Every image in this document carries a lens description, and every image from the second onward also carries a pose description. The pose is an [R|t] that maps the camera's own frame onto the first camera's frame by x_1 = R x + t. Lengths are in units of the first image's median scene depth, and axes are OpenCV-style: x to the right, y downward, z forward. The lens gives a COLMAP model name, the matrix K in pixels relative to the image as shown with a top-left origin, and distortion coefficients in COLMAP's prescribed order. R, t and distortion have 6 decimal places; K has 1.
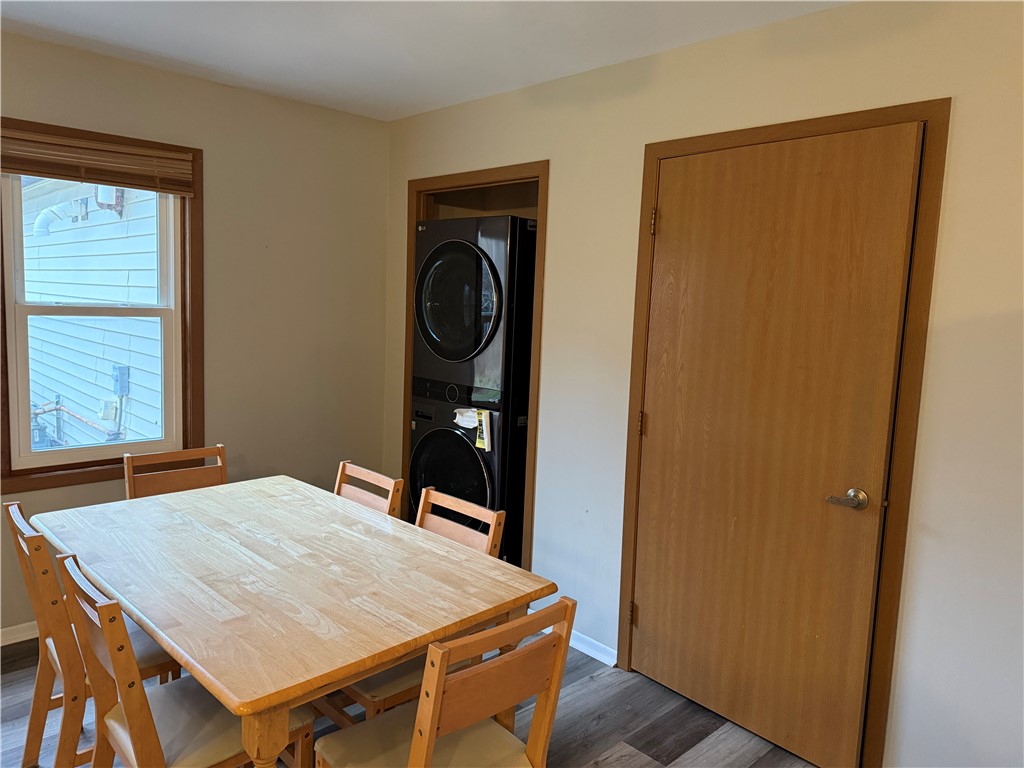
lens RADIAL K [[713.5, 0, 512.6], [0, 713.5, 382.5], [0, 0, 1]] dist [0.055549, -0.066301]
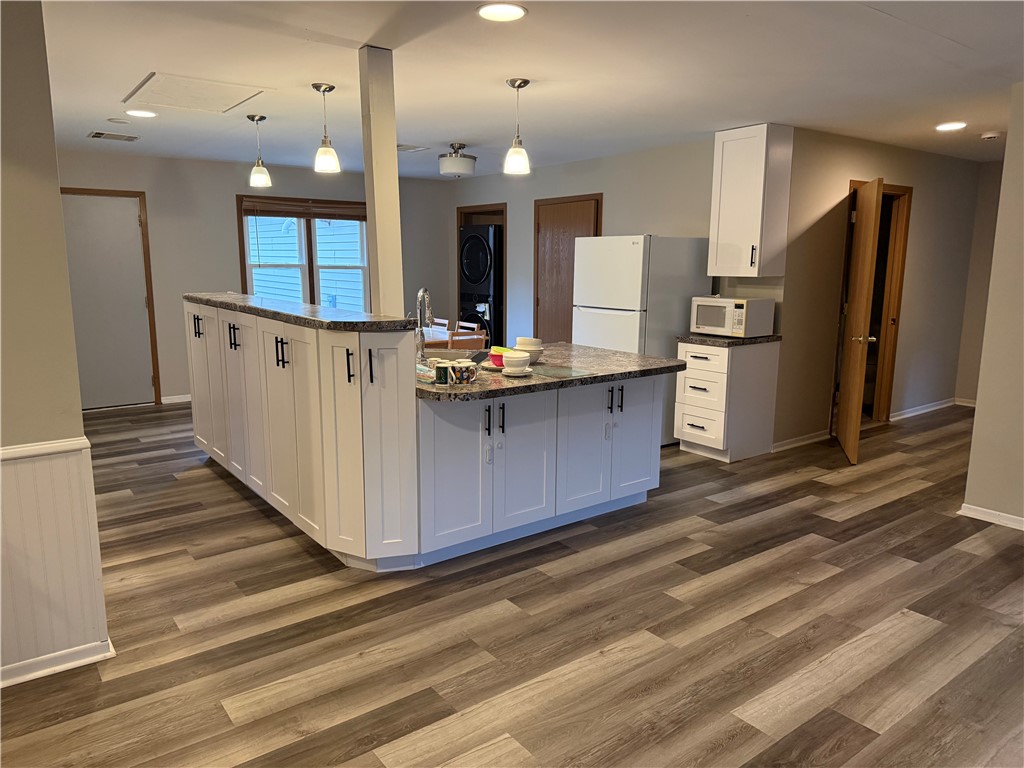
lens RADIAL K [[713.5, 0, 521.3], [0, 713.5, 386.8], [0, 0, 1]] dist [0.055549, -0.066301]
pose [[0.993332, -0.015118, -0.114292, 0.356614], [0.022570, 0.997682, 0.064190, 0.170281], [0.113057, -0.066342, 0.991371, -1.458767]]
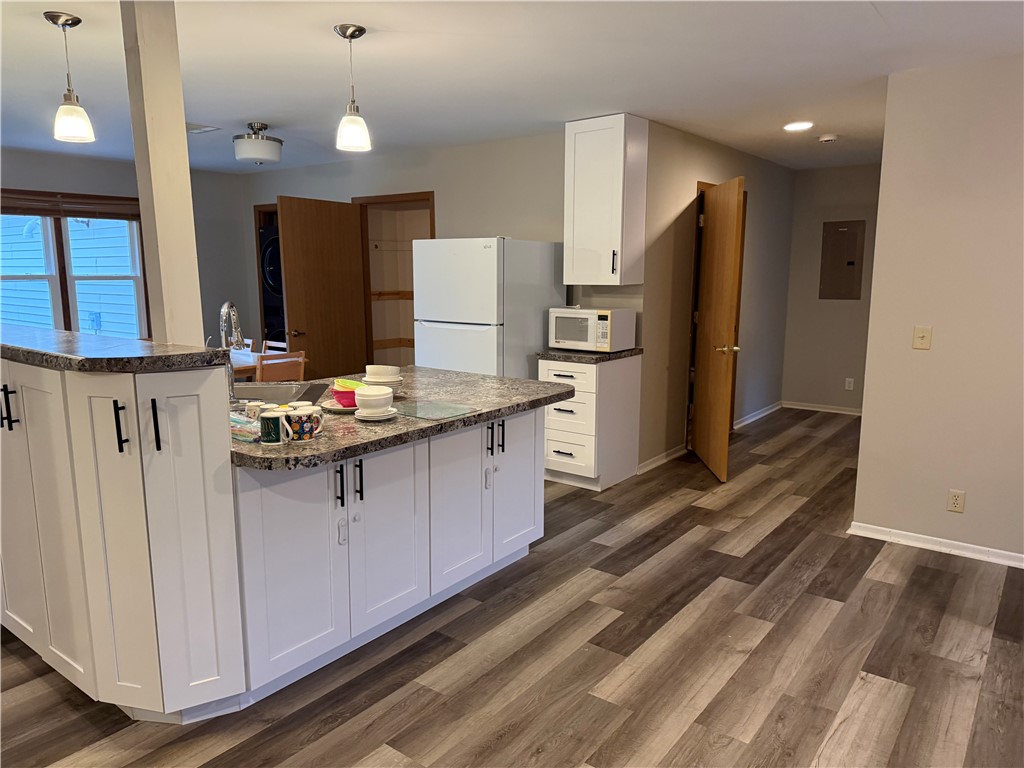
lens RADIAL K [[713.5, 0, 515.8], [0, 713.5, 390.3], [0, 0, 1]] dist [0.055549, -0.066301]
pose [[0.987109, -0.065810, 0.145893, 0.273899], [0.056764, 0.996248, 0.065327, 0.148612], [-0.149644, -0.056204, 0.987141, -1.216871]]
